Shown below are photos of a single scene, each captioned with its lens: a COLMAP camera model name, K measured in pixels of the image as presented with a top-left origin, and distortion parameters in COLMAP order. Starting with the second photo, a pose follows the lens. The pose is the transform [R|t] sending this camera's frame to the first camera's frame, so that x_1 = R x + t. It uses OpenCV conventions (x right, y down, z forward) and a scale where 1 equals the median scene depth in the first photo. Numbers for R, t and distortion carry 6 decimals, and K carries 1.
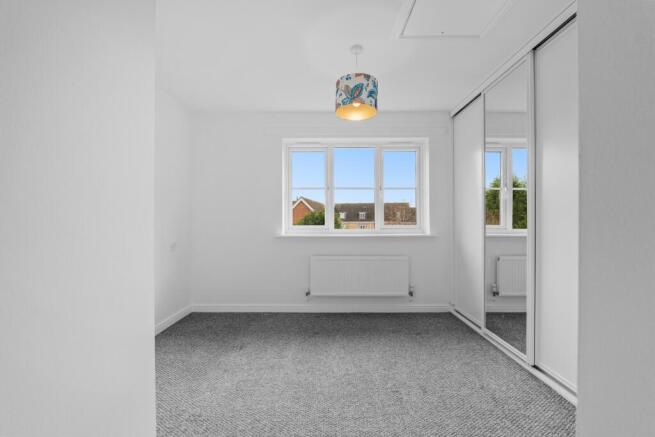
lens RADIAL K [[272.3, 0, 327.5], [0, 272.3, 218.5], [0, 0, 1]] dist [0.000228, 0.000020]
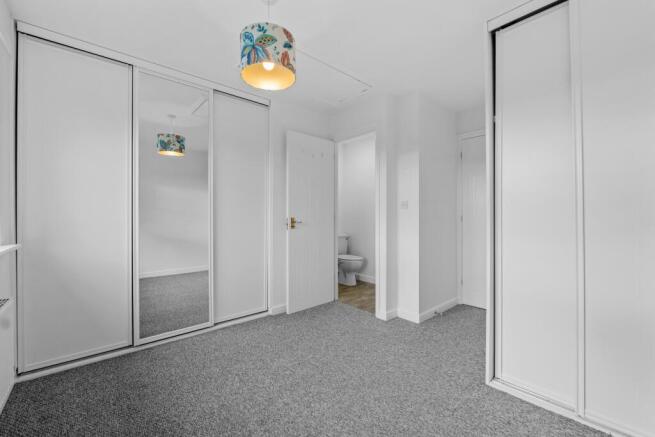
lens RADIAL K [[272.3, 0, 327.5], [0, 272.3, 218.5], [0, 0, 1]] dist [0.000228, 0.000020]
pose [[-0.671175, -0.000916, 0.741299, -0.415974], [-0.002700, 0.999996, -0.001210, 0.010329], [-0.741294, -0.002814, -0.671174, 1.008704]]
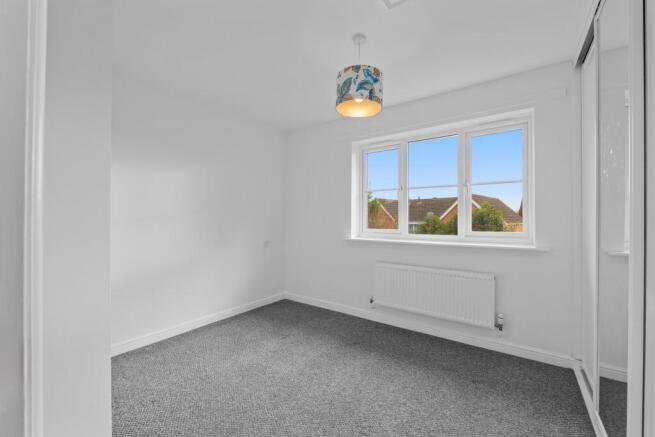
lens RADIAL K [[270.5, 0, 326.8], [0, 270.5, 216.0], [0, 0, 1]] dist [-0.001677, -0.000152]
pose [[0.810642, -0.000566, -0.585542, 0.395654], [0.000730, 1.000000, 0.000045, -0.024982], [0.585542, -0.000464, 0.810642, 0.153550]]
